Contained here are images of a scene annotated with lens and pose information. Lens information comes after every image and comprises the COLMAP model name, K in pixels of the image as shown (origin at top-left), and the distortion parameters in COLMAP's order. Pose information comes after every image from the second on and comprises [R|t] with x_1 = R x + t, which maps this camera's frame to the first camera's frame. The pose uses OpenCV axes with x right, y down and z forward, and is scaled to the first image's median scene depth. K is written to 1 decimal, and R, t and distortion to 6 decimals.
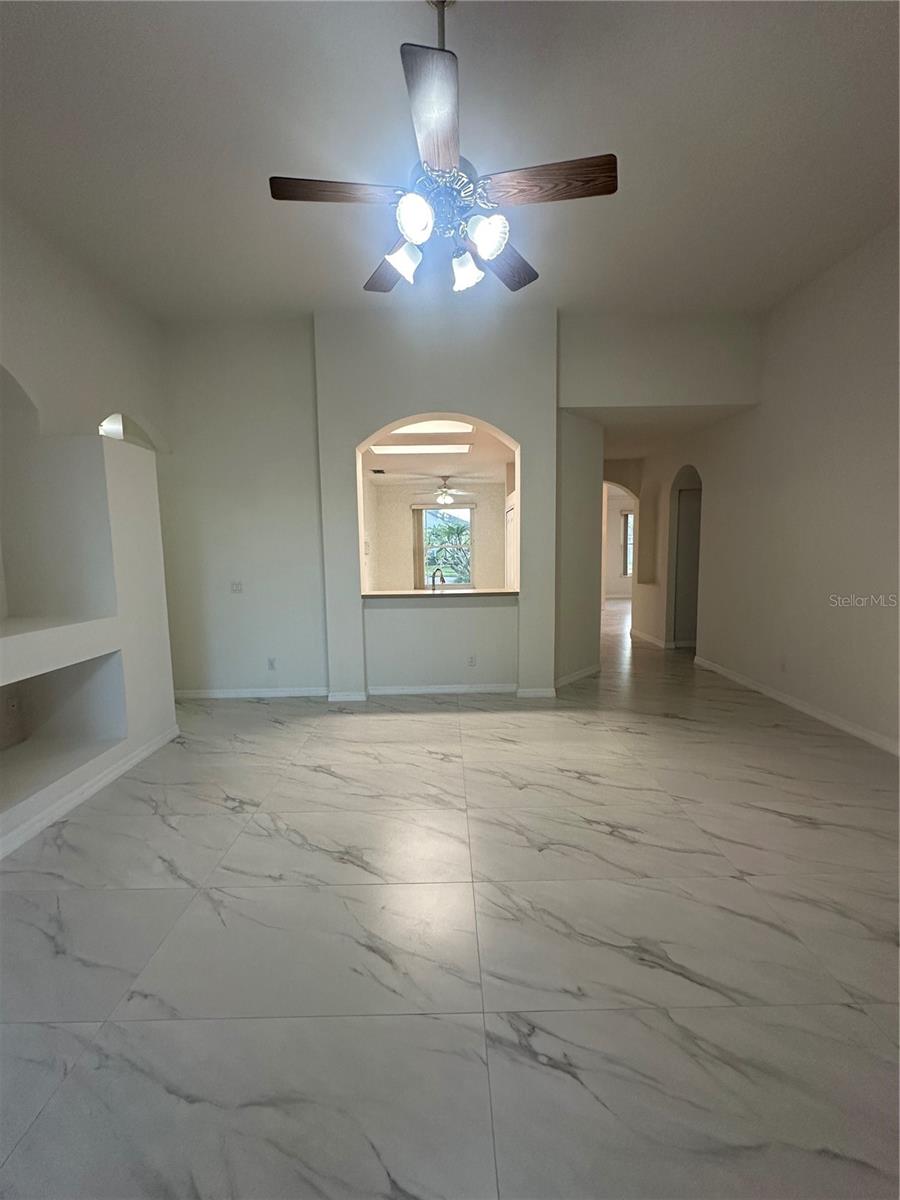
lens RADIAL K [[479.5, 0, 450.0], [0, 479.5, 600.0], [0, 0, 1]] dist [-0.003347, 0.000407]
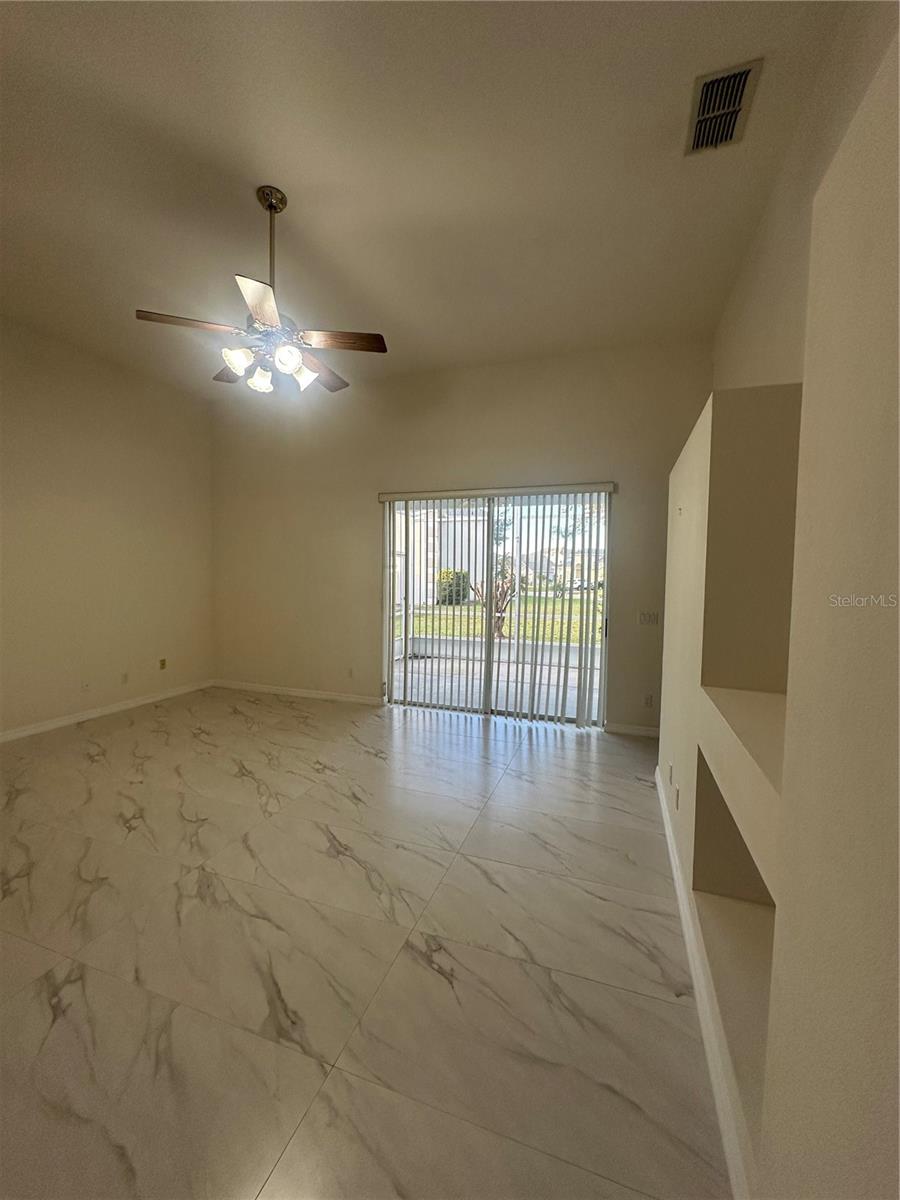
lens RADIAL K [[479.5, 0, 450.0], [0, 479.5, 600.0], [0, 0, 1]] dist [-0.003347, 0.000407]
pose [[-0.939678, -0.015395, 0.341713, -0.752403], [0.039308, 0.987508, 0.152584, -0.187410], [-0.339794, 0.156812, -0.927335, 1.686239]]
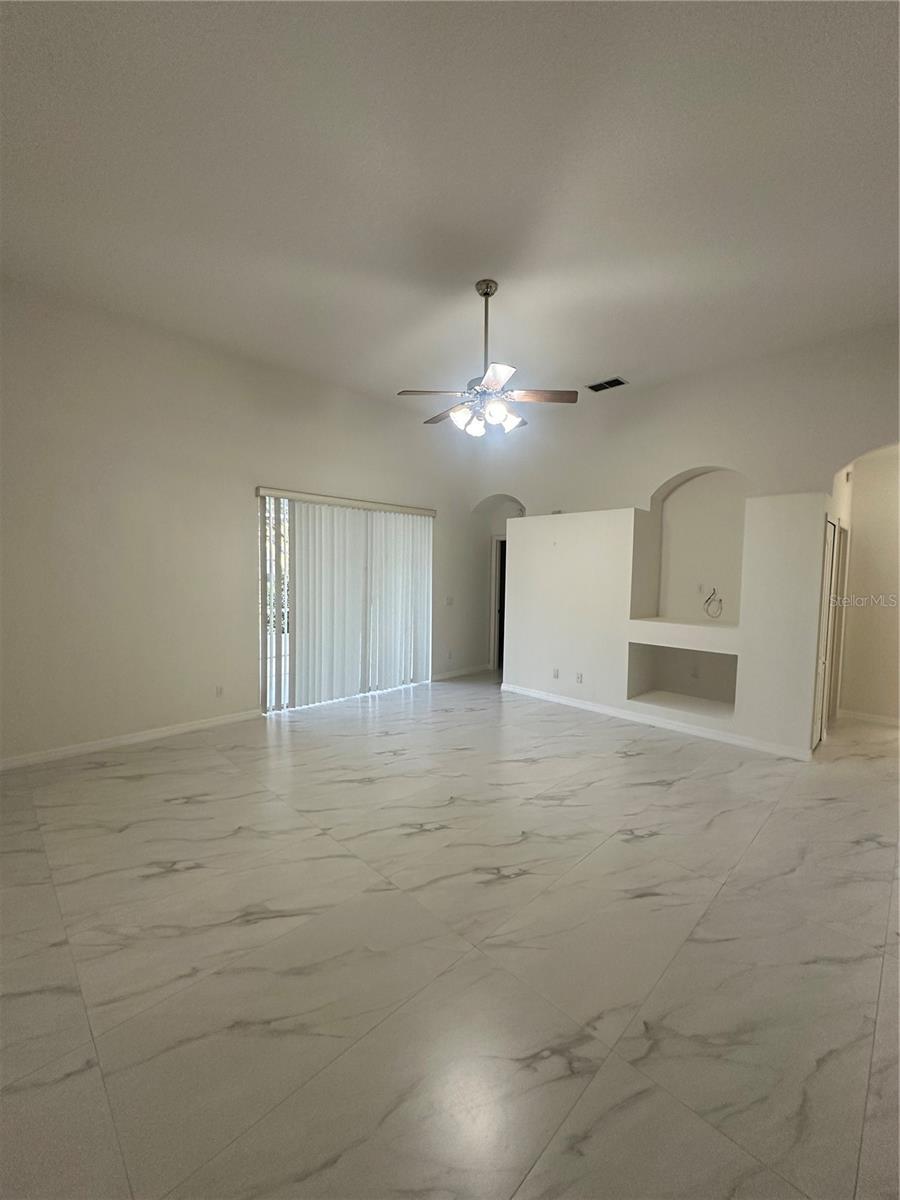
lens RADIAL K [[479.0, 0, 450.0], [0, 479.0, 600.0], [0, 0, 1]] dist [-0.002755, -0.000121]
pose [[-0.714958, 0.048089, -0.697512, 1.045947], [-0.078519, 0.985798, 0.148448, -0.235616], [0.694744, 0.160902, -0.701028, 1.723245]]
